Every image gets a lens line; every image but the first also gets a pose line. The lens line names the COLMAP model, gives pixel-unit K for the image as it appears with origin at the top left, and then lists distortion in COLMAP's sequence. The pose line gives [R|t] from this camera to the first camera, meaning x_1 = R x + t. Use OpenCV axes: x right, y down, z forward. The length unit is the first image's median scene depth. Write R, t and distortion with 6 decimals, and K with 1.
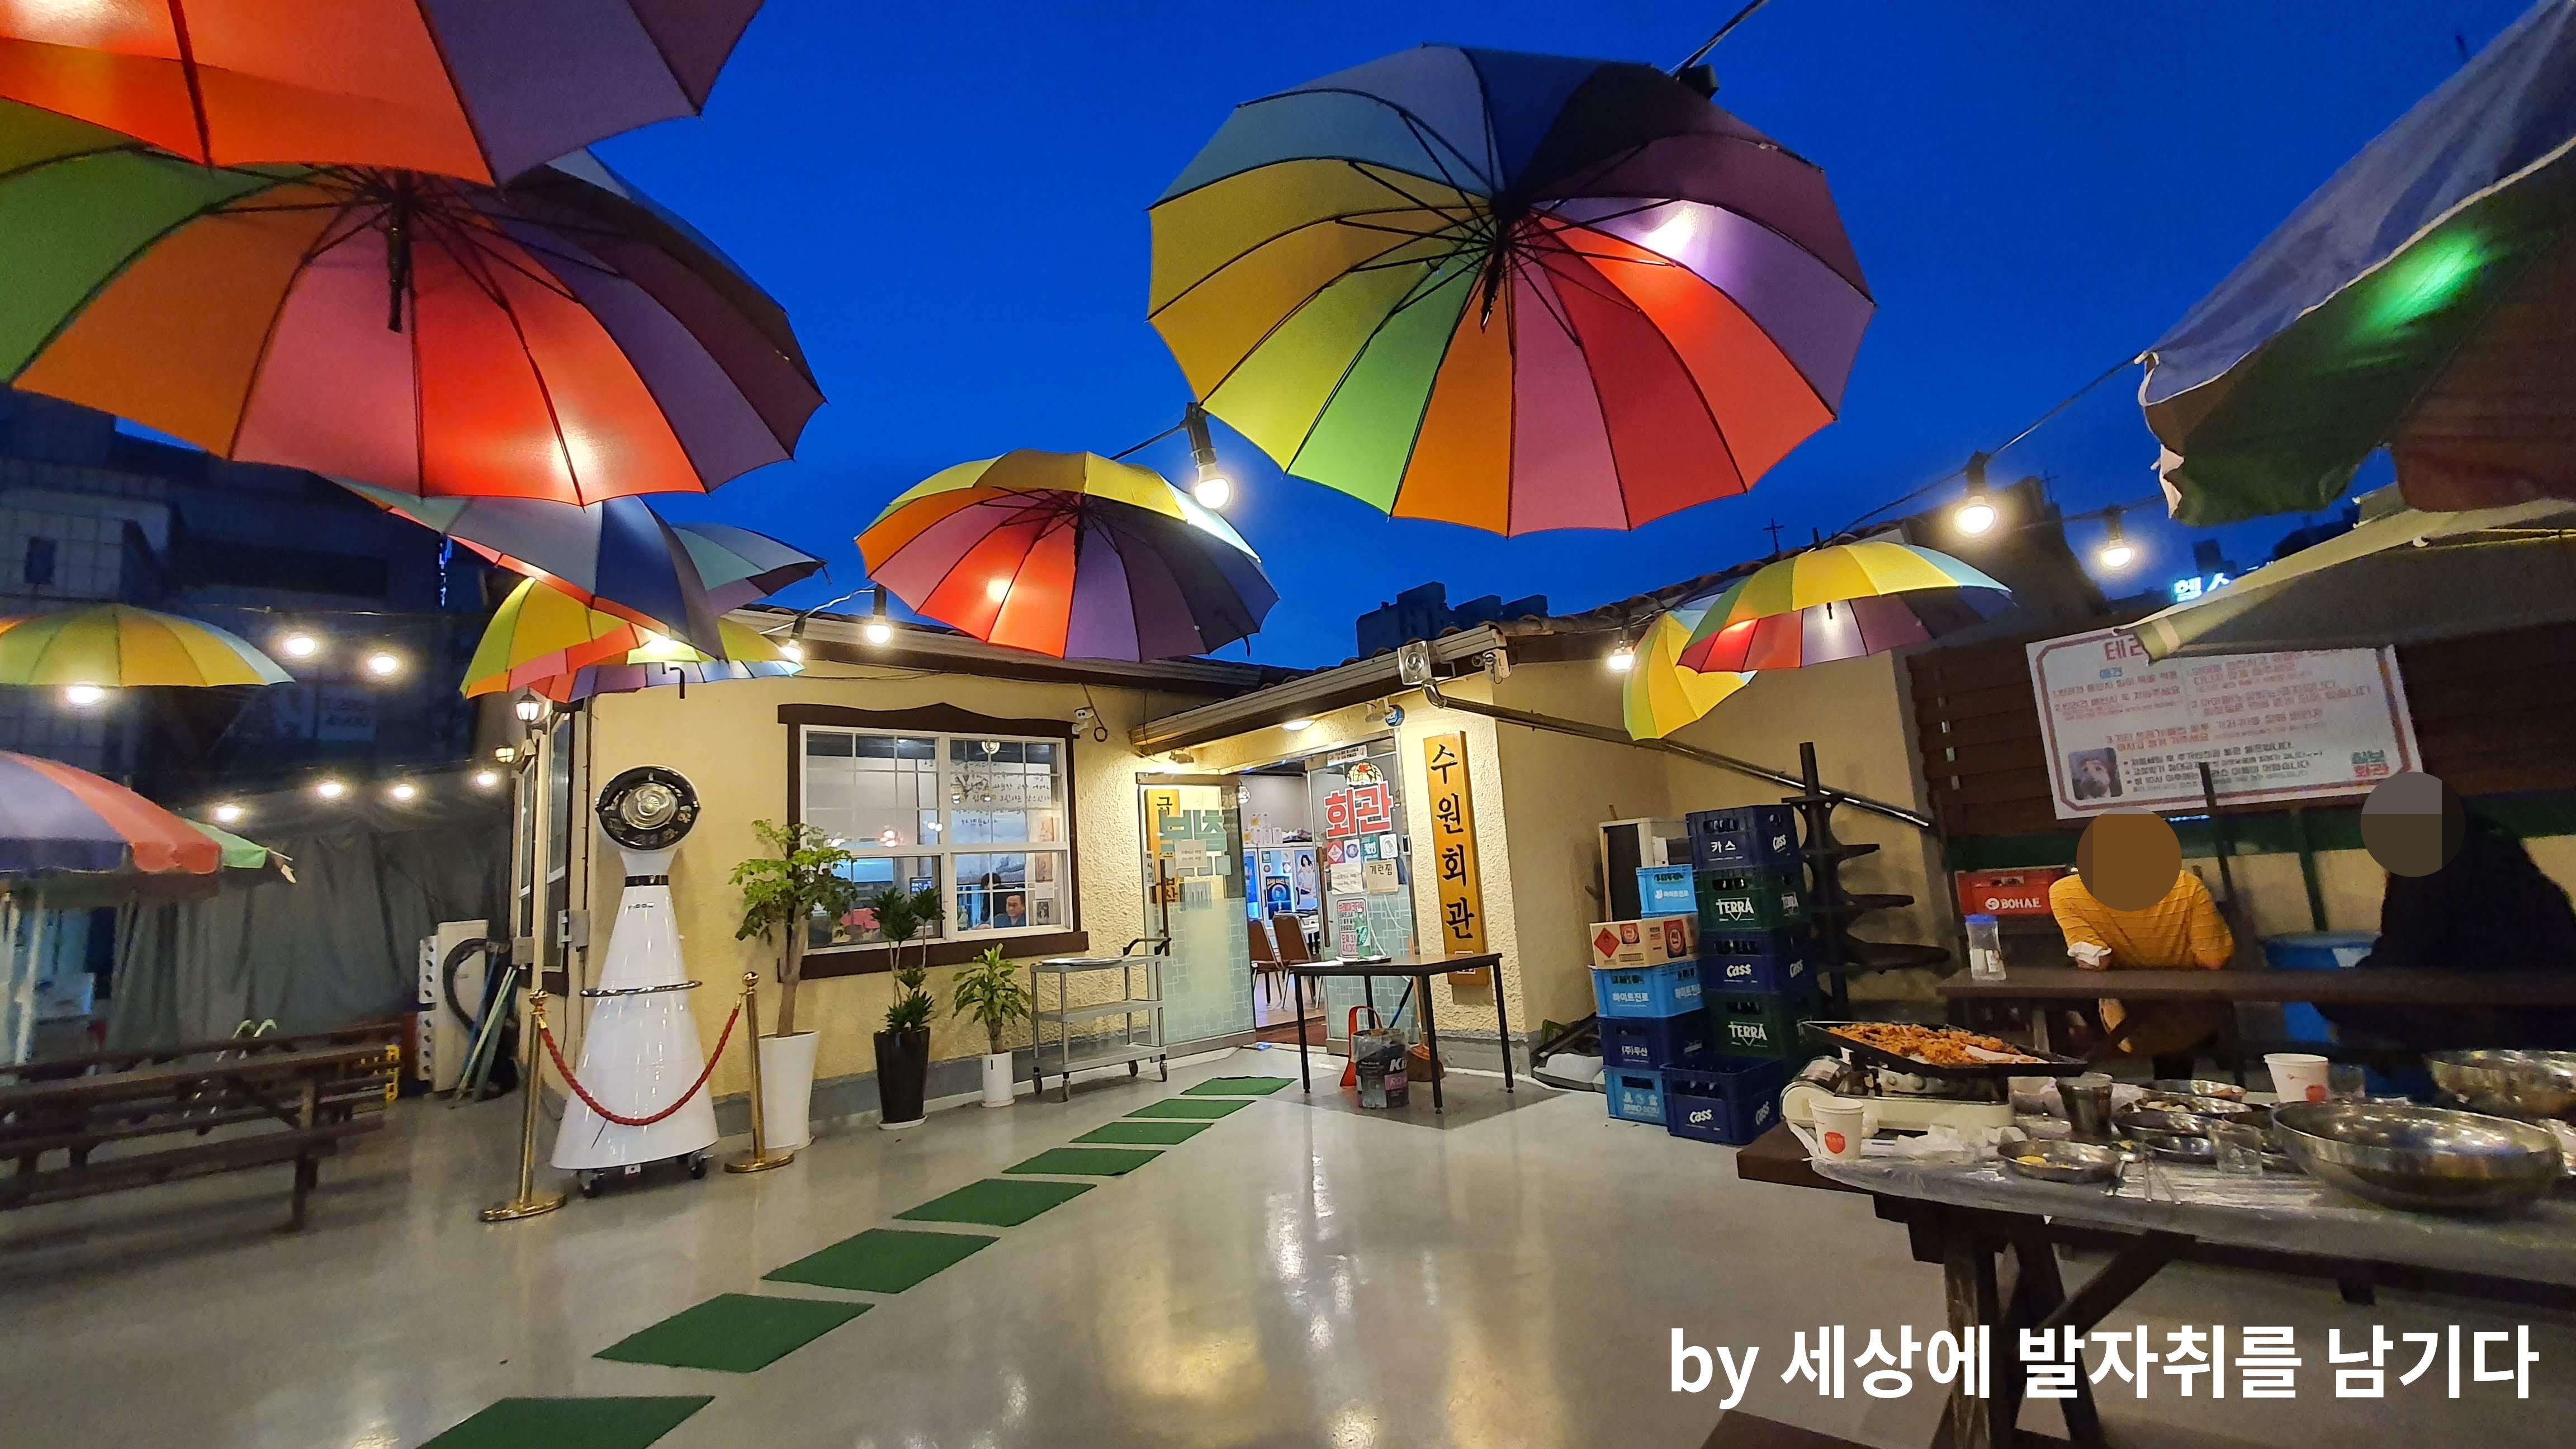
lens RADIAL K [[1038.5, 0, 1295.0], [0, 1038.5, 734.3], [0, 0, 1]] dist [0.001780, 0.000286]
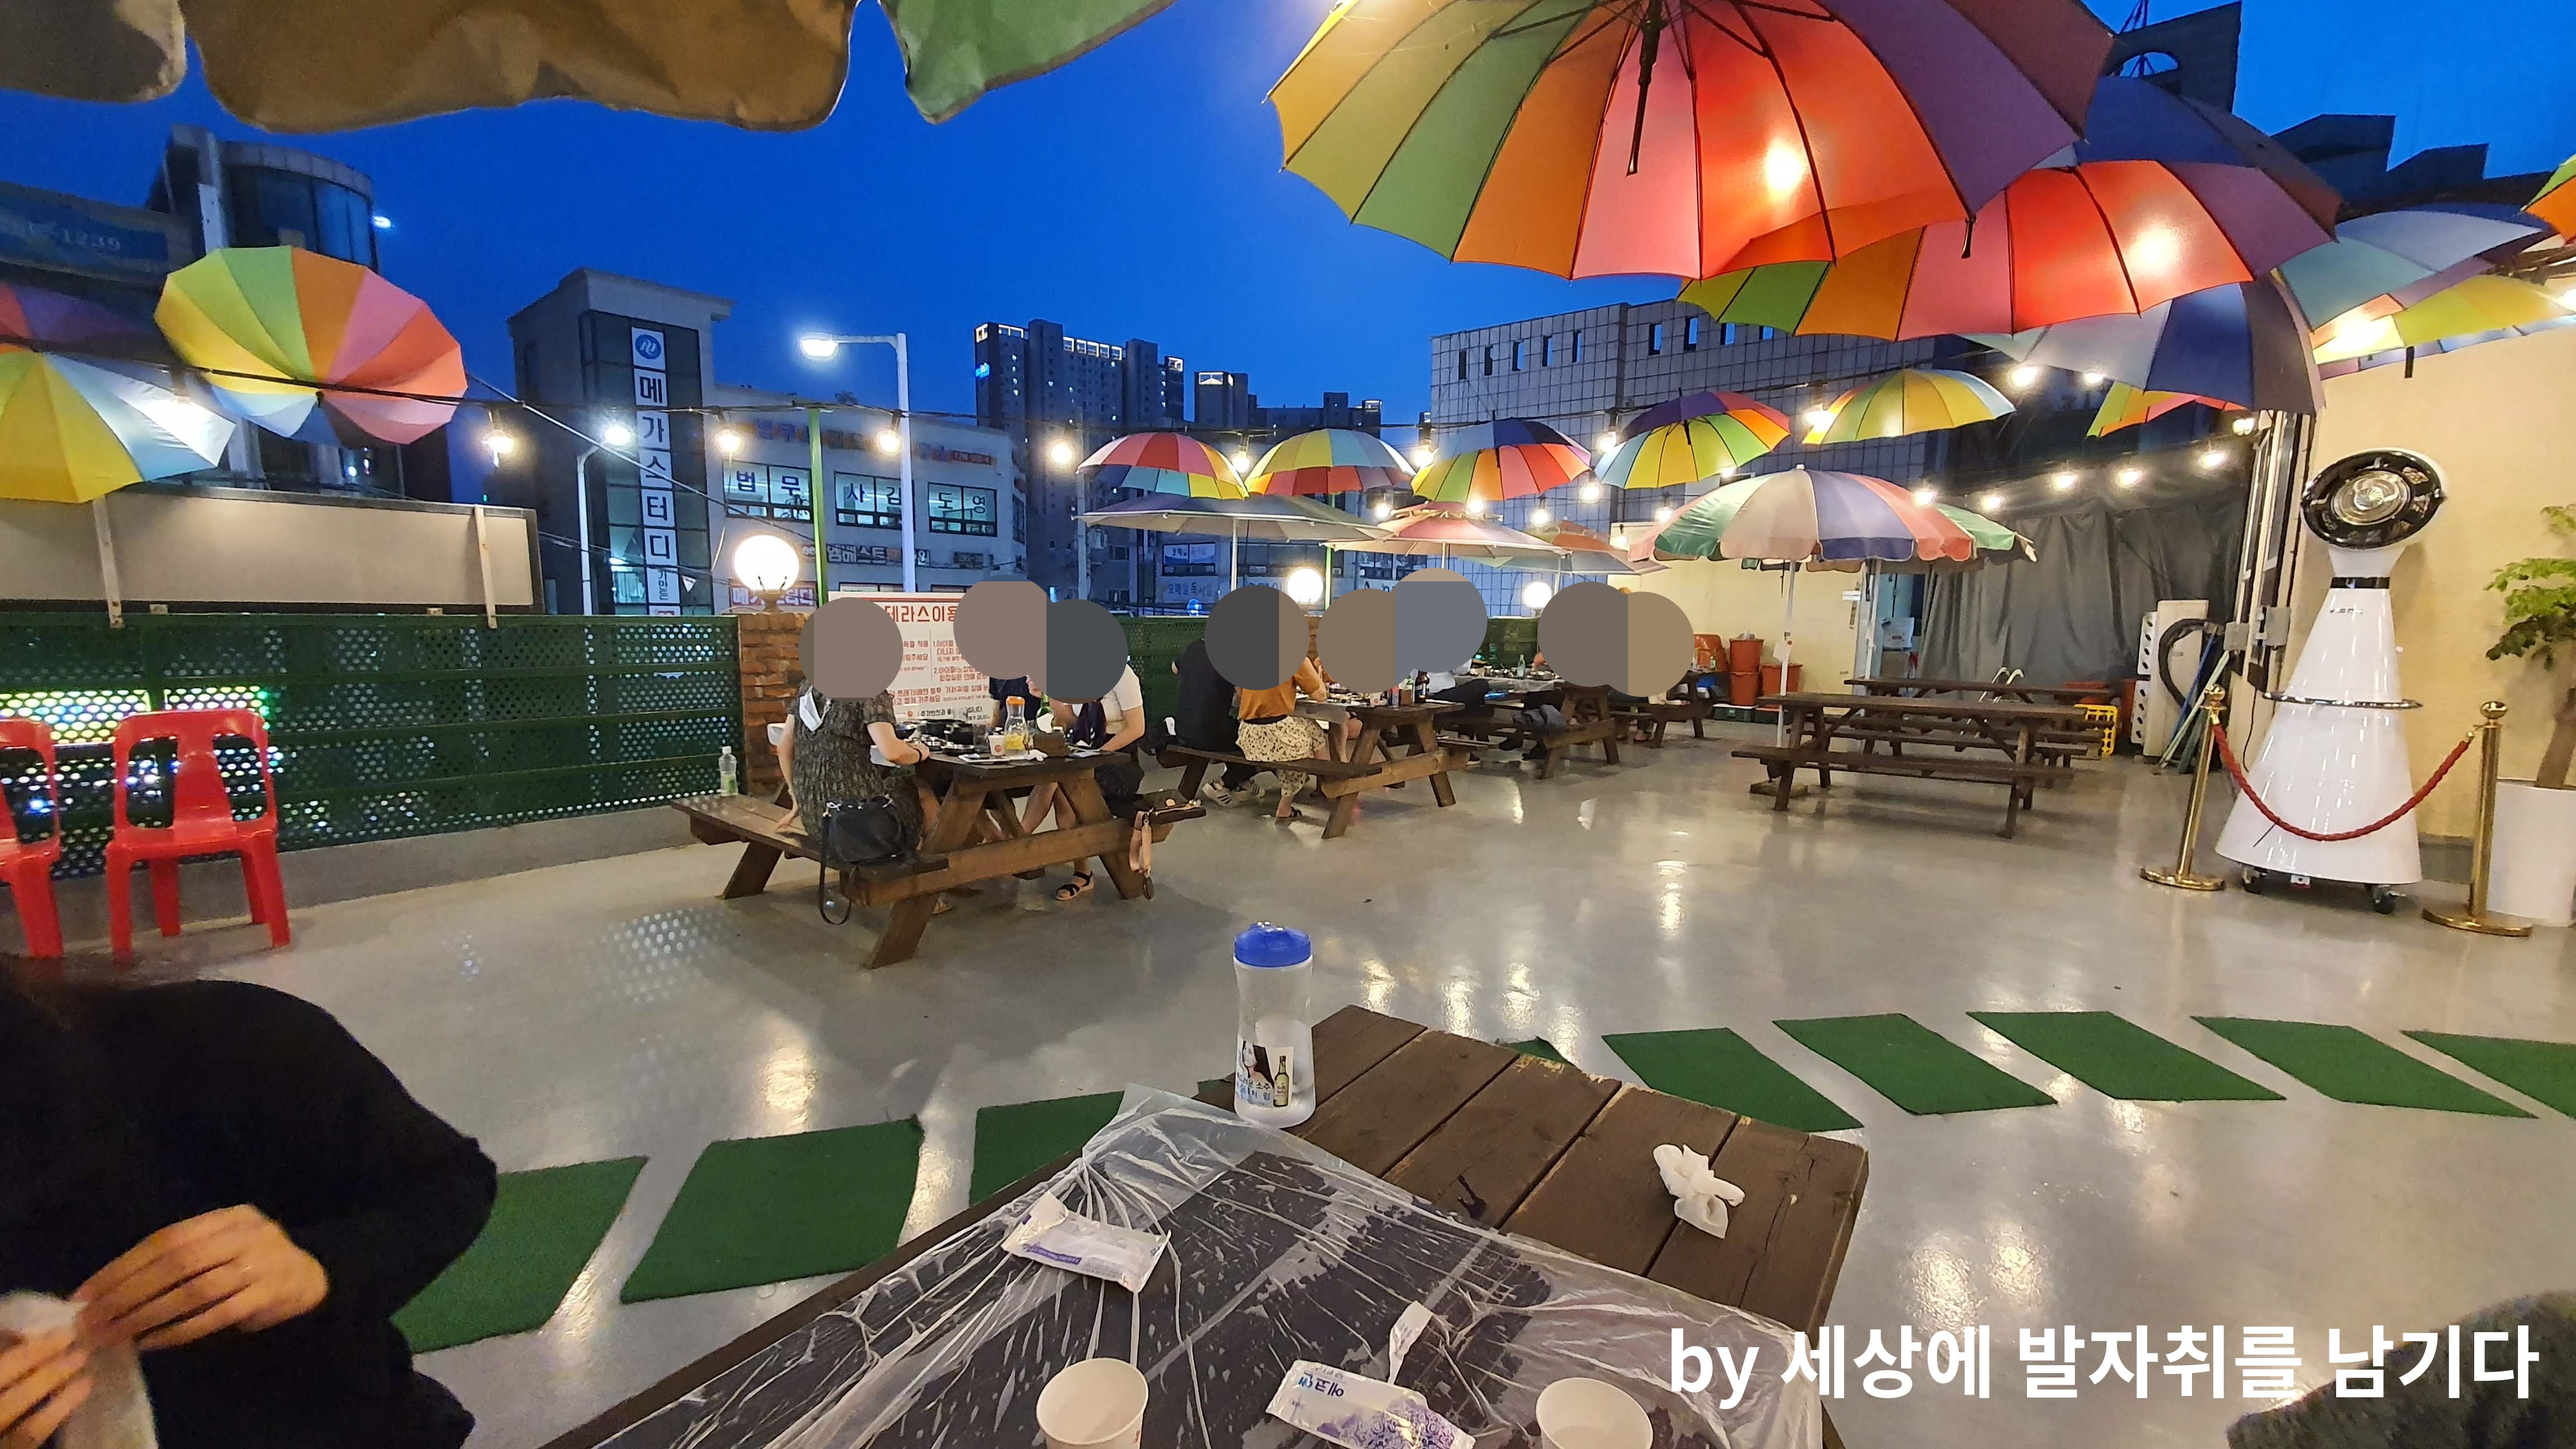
lens RADIAL K [[1038.5, 0, 1295.0], [0, 1038.5, 734.3], [0, 0, 1]] dist [0.001780, 0.000286]
pose [[0.177811, 0.195838, -0.964381, 0.093022], [0.120434, 0.968300, 0.218840, -0.035468], [0.976667, -0.155056, 0.148589, -0.041487]]
